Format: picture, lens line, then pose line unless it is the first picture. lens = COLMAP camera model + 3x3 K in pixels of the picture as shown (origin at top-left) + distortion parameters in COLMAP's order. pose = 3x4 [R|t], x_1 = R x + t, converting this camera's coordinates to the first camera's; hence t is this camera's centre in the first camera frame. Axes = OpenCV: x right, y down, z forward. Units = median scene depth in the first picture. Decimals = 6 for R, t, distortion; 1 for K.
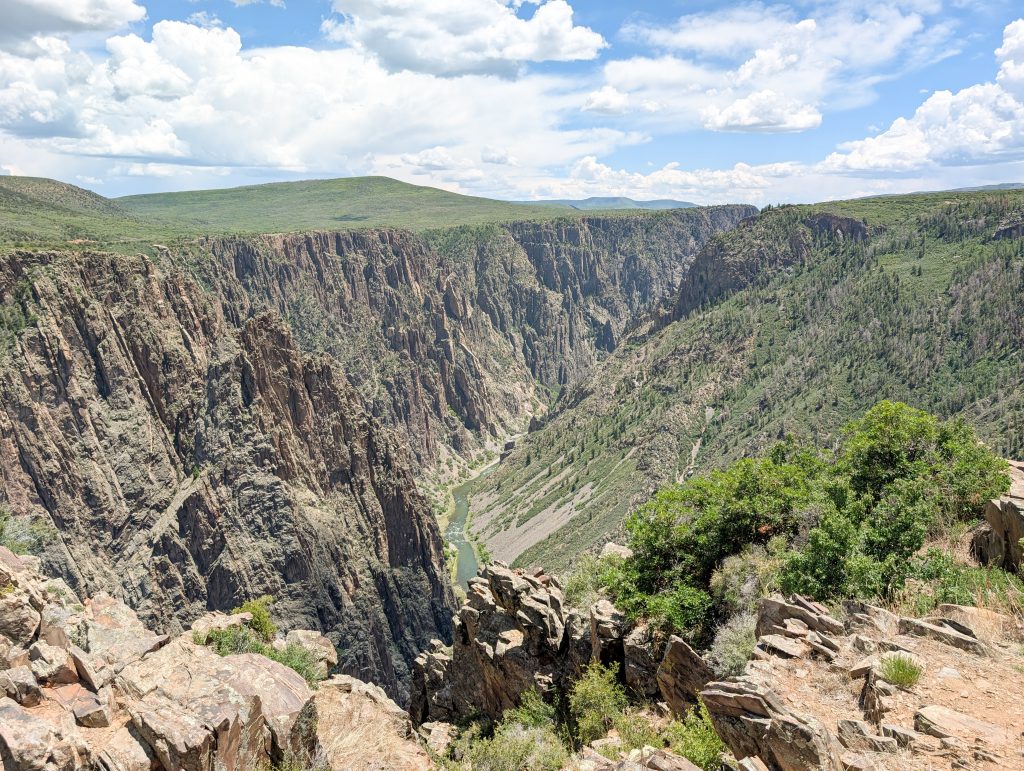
lens RADIAL K [[736.4, 0, 512.0], [0, 736.4, 385.5], [0, 0, 1]] dist [0.079699, -0.092262]
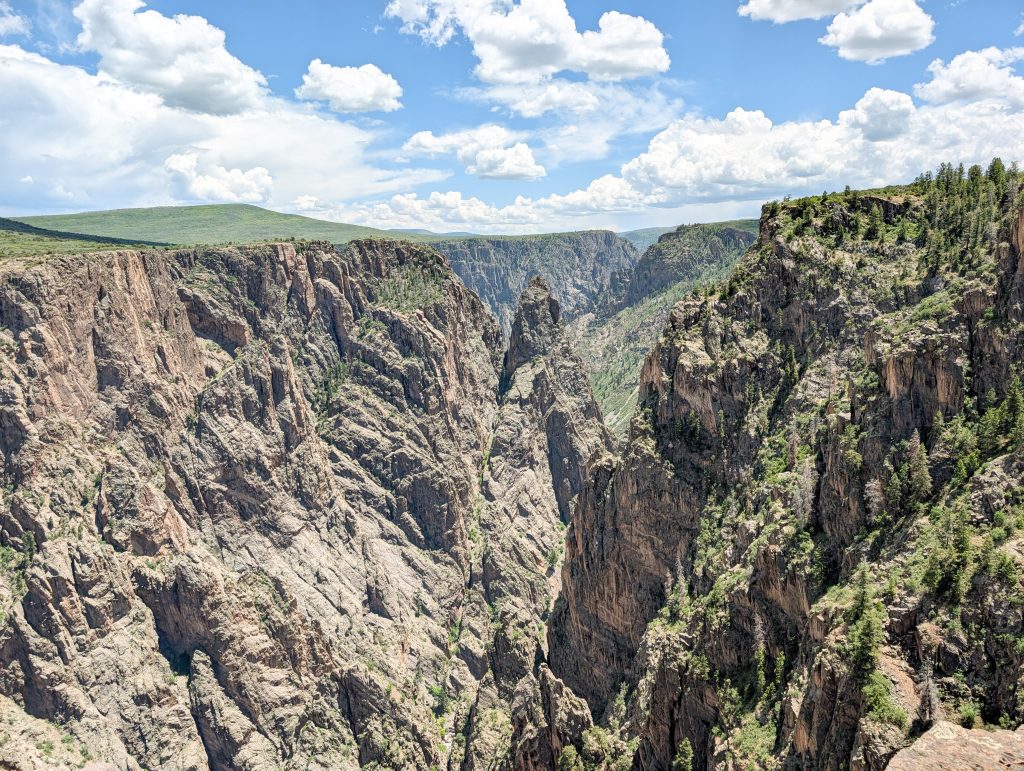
lens RADIAL K [[736.4, 0, 512.0], [0, 736.4, 385.5], [0, 0, 1]] dist [0.079699, -0.092262]
pose [[0.958433, -0.057052, 0.279556, -0.231170], [0.068910, 0.997085, -0.032767, 0.054579], [-0.276872, 0.050669, 0.959570, -0.158860]]
